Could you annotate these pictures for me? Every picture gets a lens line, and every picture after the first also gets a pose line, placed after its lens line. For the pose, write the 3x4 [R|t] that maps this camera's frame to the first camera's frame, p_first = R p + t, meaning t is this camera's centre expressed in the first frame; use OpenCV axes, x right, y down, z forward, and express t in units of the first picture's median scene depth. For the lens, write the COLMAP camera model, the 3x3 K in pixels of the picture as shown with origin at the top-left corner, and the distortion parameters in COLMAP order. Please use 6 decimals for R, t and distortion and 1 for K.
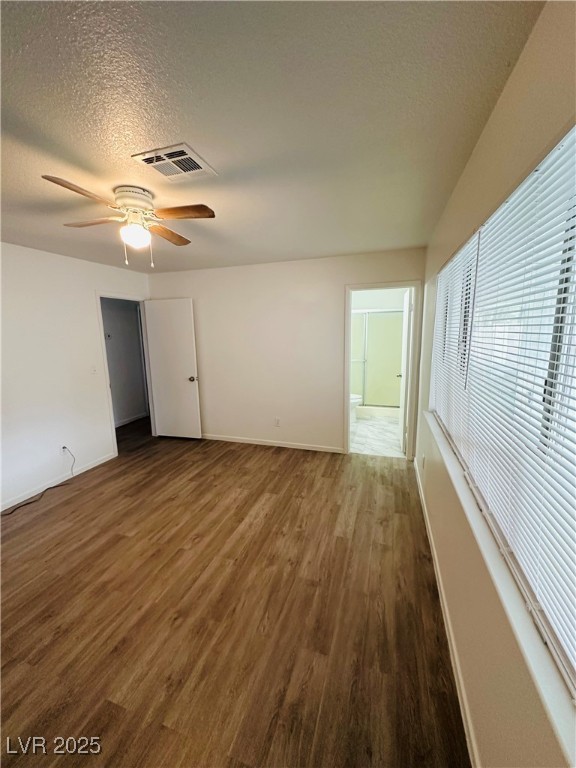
lens RADIAL K [[307.2, 0, 288.0], [0, 307.2, 384.0], [0, 0, 1]] dist [-0.001665, 0.000340]
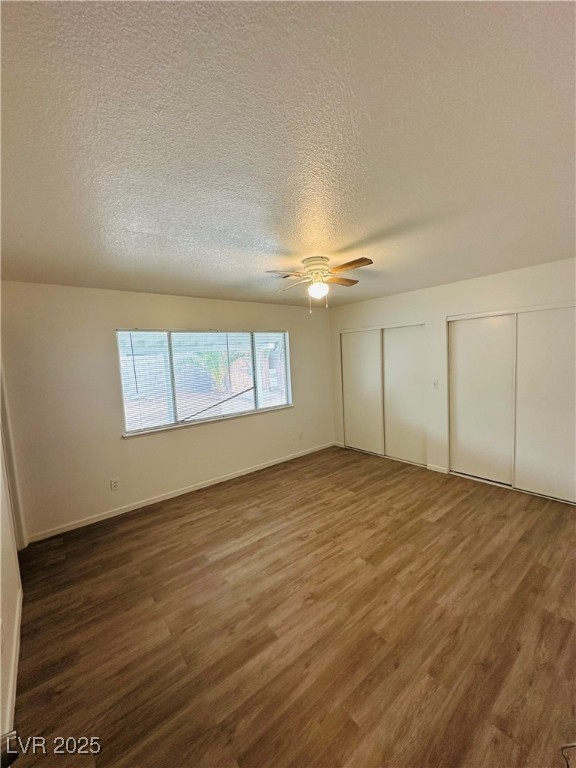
lens RADIAL K [[307.2, 0, 288.0], [0, 307.2, 384.0], [0, 0, 1]] dist [-0.001665, 0.000340]
pose [[-0.836231, 0.015993, 0.548144, -0.892192], [0.160639, 0.962870, 0.216971, -0.312807], [-0.524321, 0.269491, -0.807751, 1.813739]]
